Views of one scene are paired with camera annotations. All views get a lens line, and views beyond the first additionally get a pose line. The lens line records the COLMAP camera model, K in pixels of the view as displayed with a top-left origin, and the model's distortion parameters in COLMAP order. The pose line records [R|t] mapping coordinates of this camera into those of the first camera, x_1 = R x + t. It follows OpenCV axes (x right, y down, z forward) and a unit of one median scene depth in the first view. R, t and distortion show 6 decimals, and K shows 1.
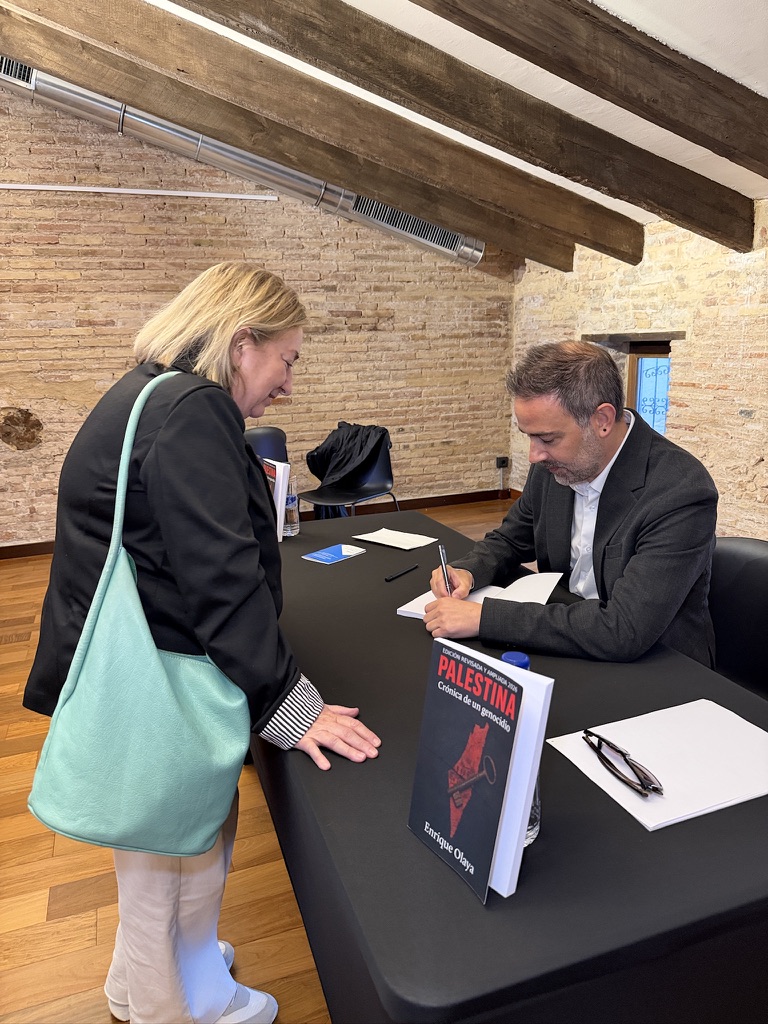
lens RADIAL K [[738.9, 0, 375.5], [0, 738.9, 517.0], [0, 0, 1]] dist [0.057252, -0.071128]
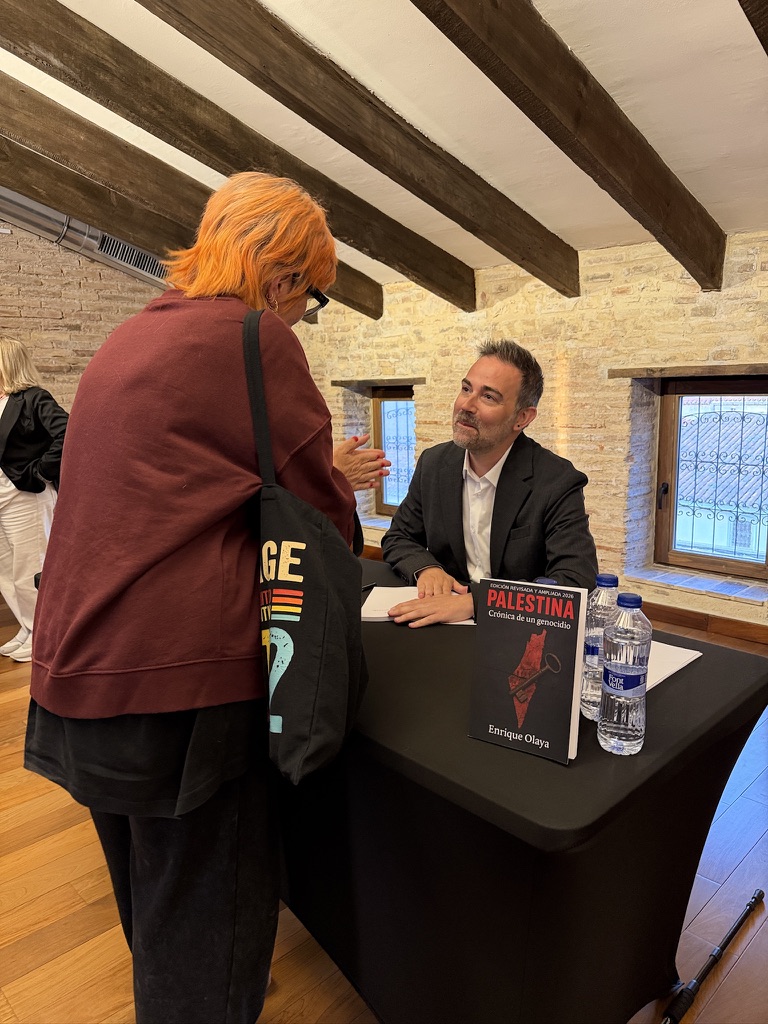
lens RADIAL K [[738.9, 0, 387.9], [0, 738.9, 518.6], [0, 0, 1]] dist [0.057252, -0.071128]
pose [[0.913532, -0.062277, 0.401970, -0.119306], [0.089404, 0.994786, -0.049060, 0.023579], [-0.396819, 0.080756, 0.914338, -0.020149]]
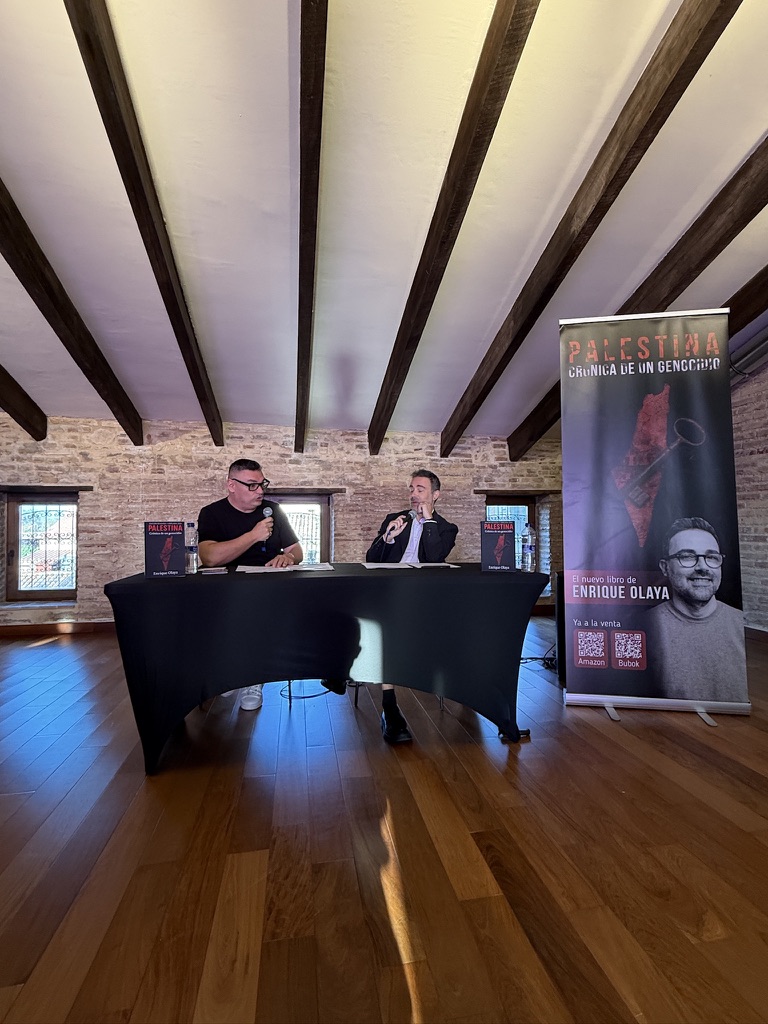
lens RADIAL K [[522.7, 0, 346.9], [0, 522.7, 505.9], [0, 0, 1]] dist [0.014755, -0.000109]
pose [[0.168249, 0.060896, 0.983862, -0.600500], [0.225744, 0.969185, -0.098592, 0.026622], [-0.959548, 0.238689, 0.149317, 0.317174]]
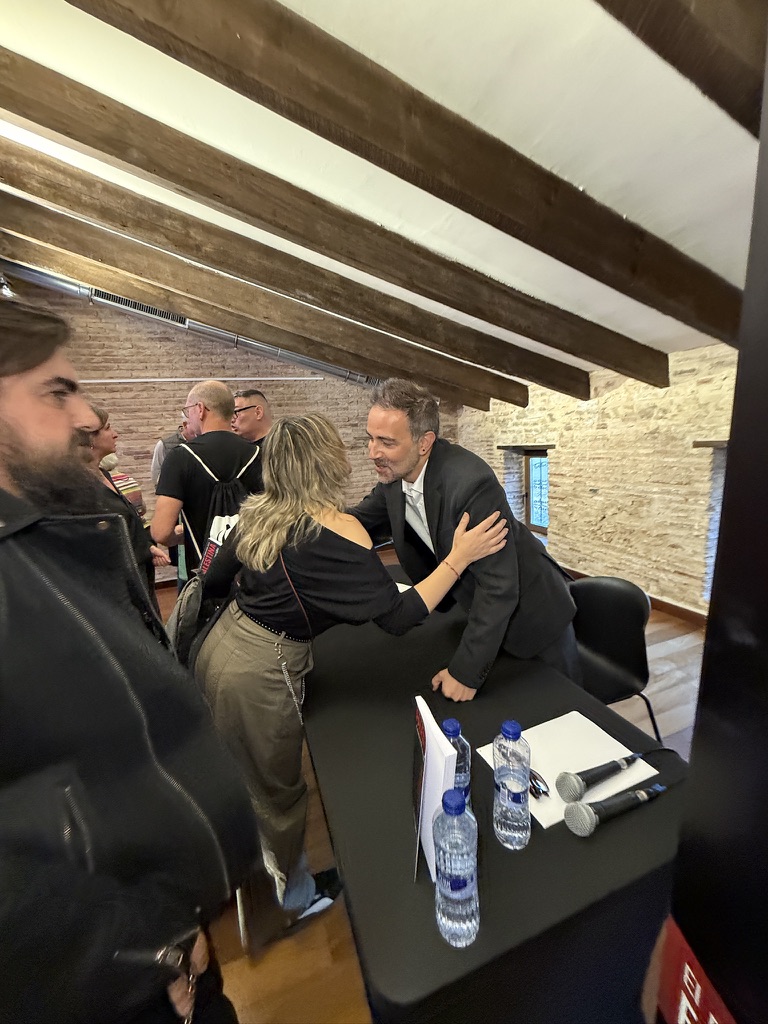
lens RADIAL K [[417.3, 0, 381.0], [0, 417.3, 509.2], [0, 0, 1]] dist [0.009449, -0.002432]
pose [[0.999186, -0.037683, -0.014364, 0.012762], [0.036555, 0.996729, -0.072072, -0.040481], [0.017033, 0.071489, 0.997296, 0.019650]]
